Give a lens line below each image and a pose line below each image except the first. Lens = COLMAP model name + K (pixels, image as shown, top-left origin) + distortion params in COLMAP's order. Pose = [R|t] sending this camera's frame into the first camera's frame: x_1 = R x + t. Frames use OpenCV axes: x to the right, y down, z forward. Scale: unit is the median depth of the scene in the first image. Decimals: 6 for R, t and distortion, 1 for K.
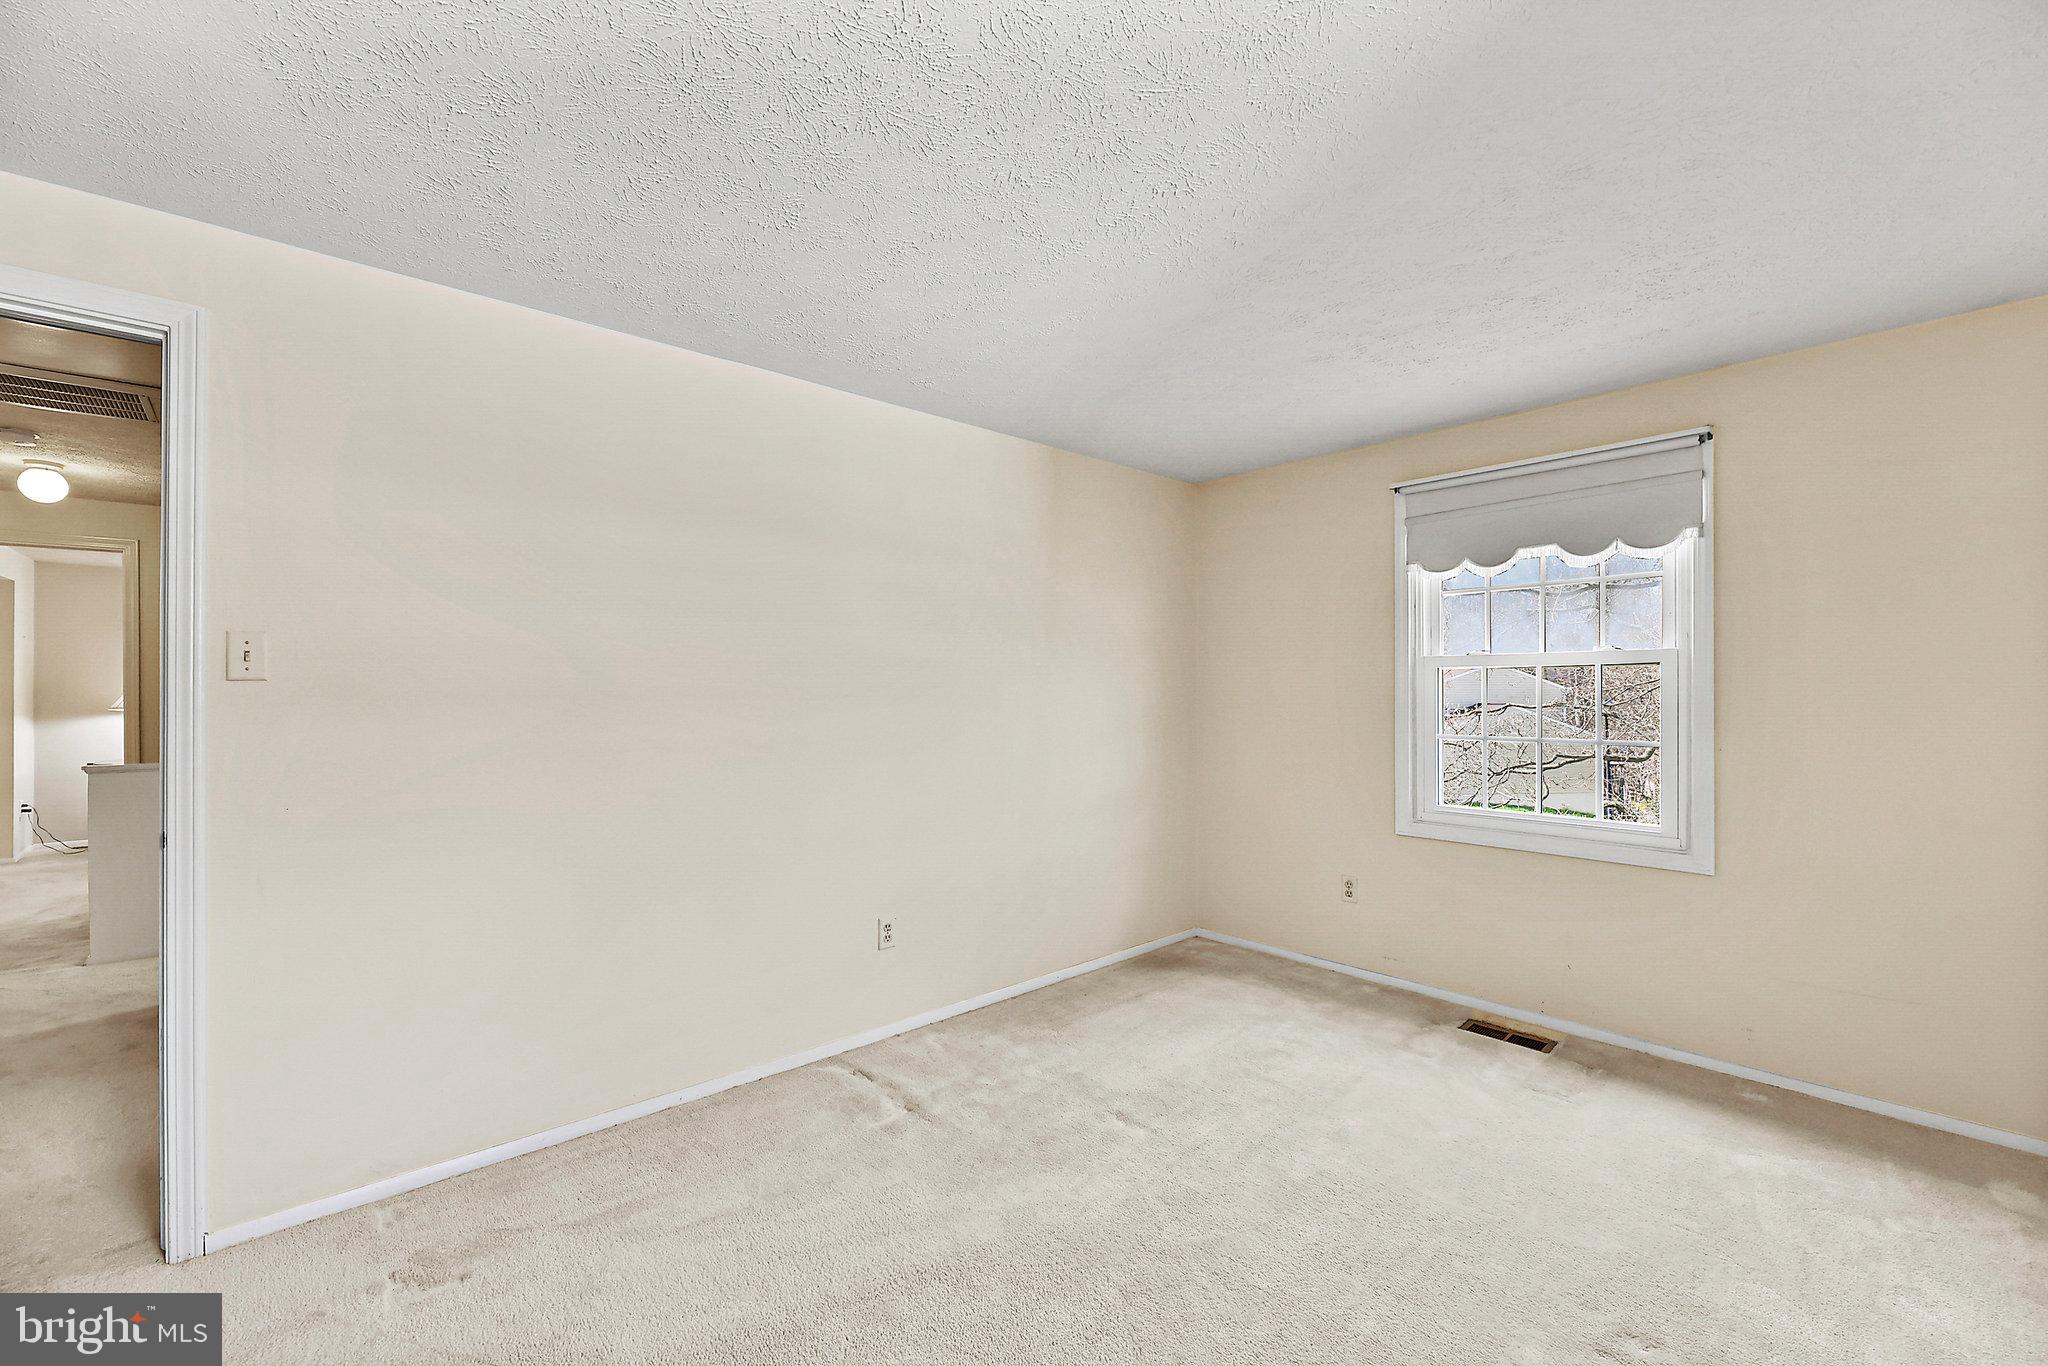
lens RADIAL K [[834.9, 0, 1011.0], [0, 834.9, 681.8], [0, 0, 1]] dist [-0.002313, -0.000582]
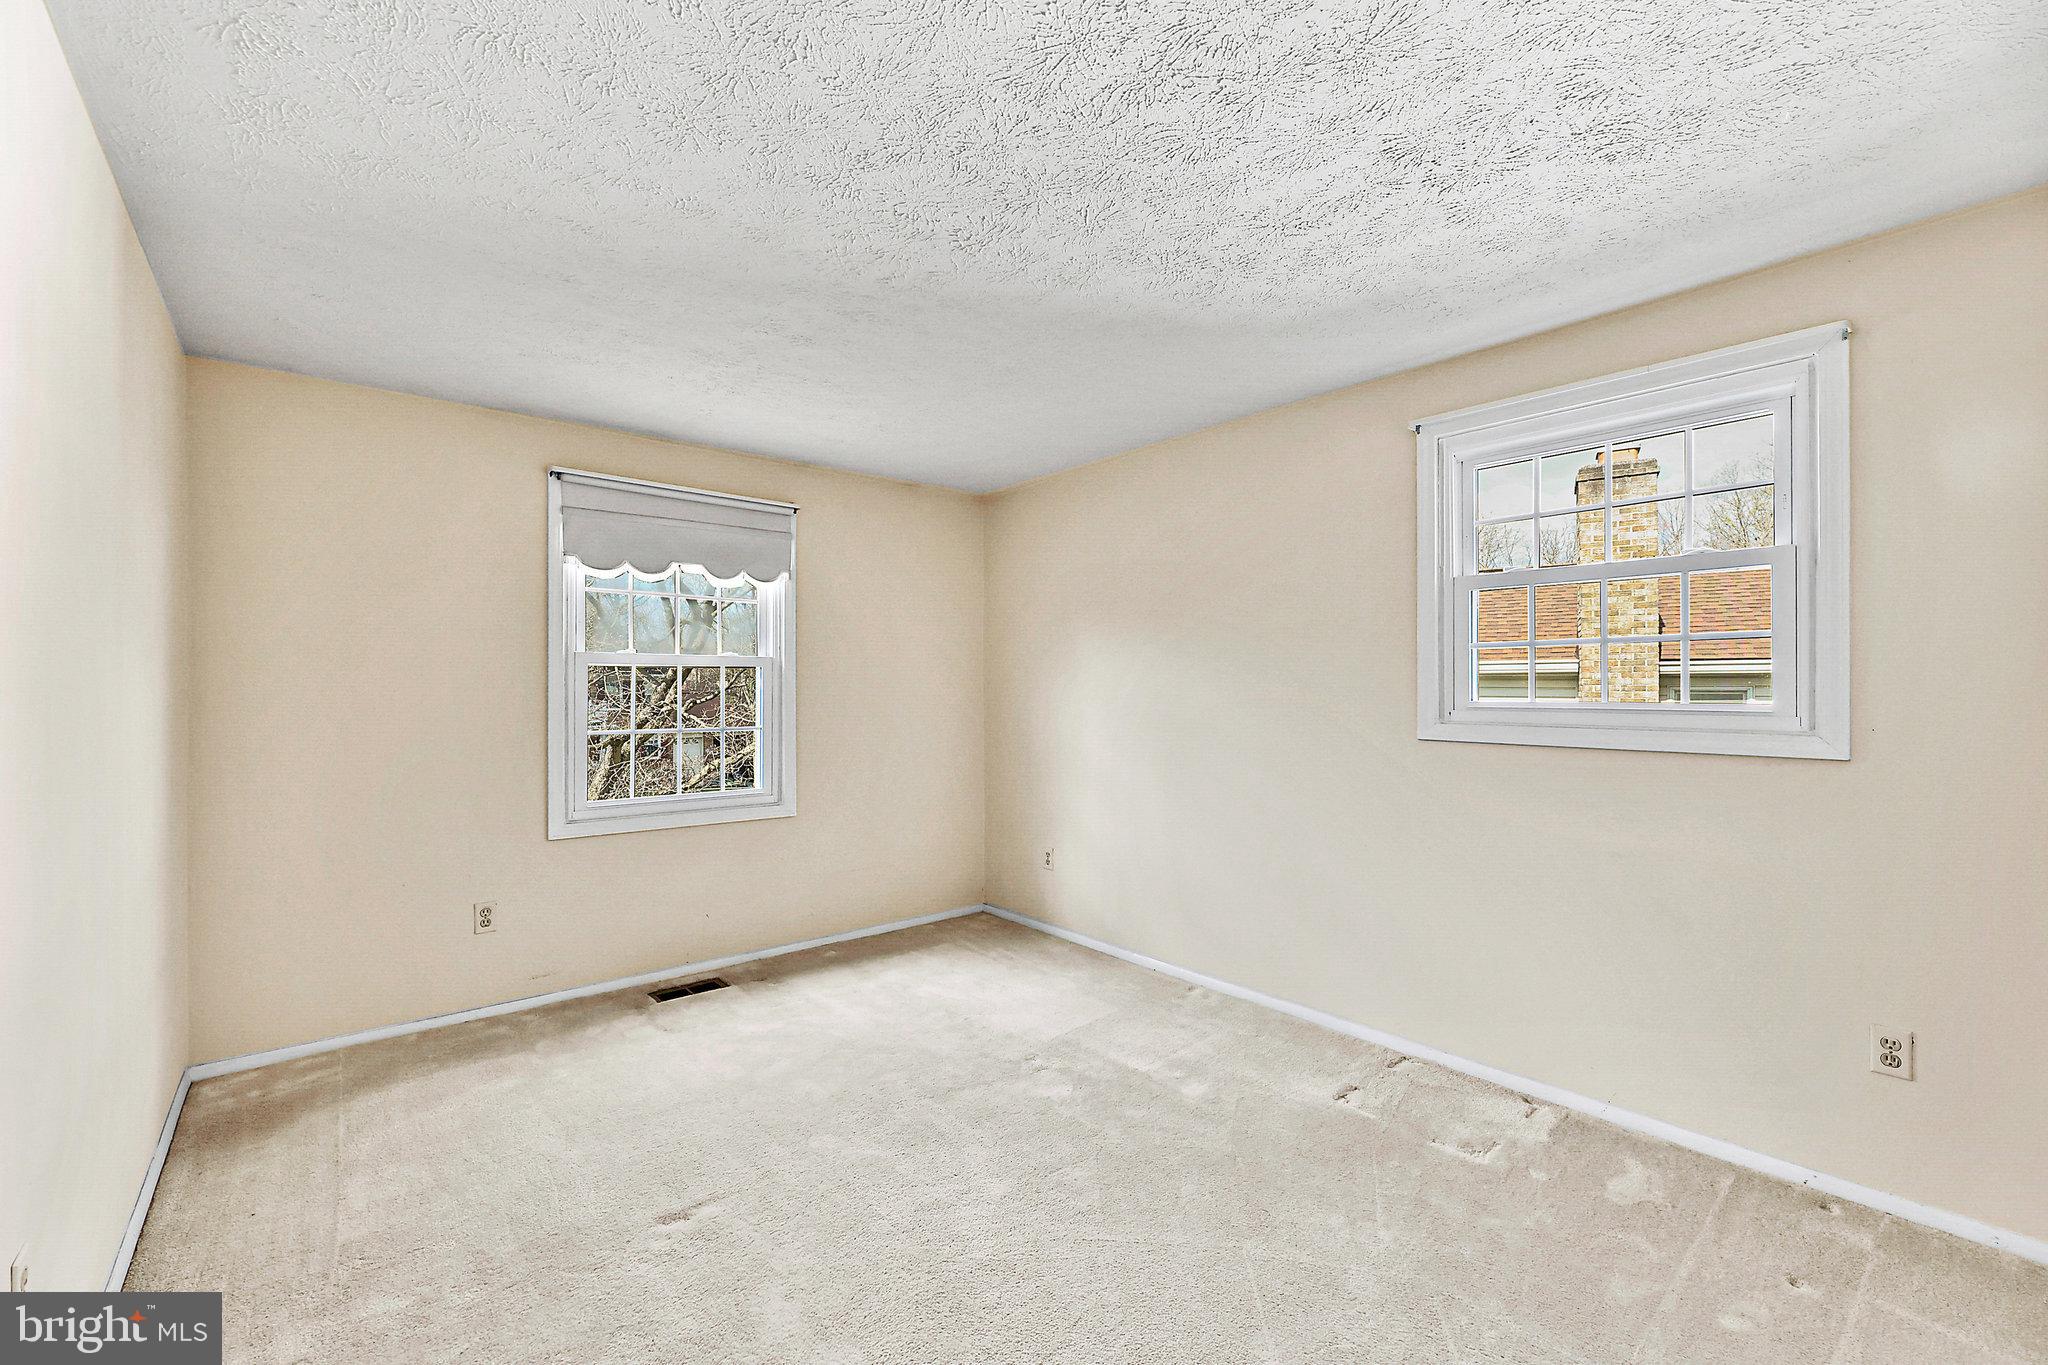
lens RADIAL K [[834.9, 0, 1011.0], [0, 834.9, 681.3], [0, 0, 1]] dist [-0.002313, -0.000582]
pose [[0.035874, 0.009682, 0.999309, -0.501896], [-0.010014, 0.999906, -0.009329, 0.008094], [-0.999306, -0.009673, 0.035968, 0.493530]]
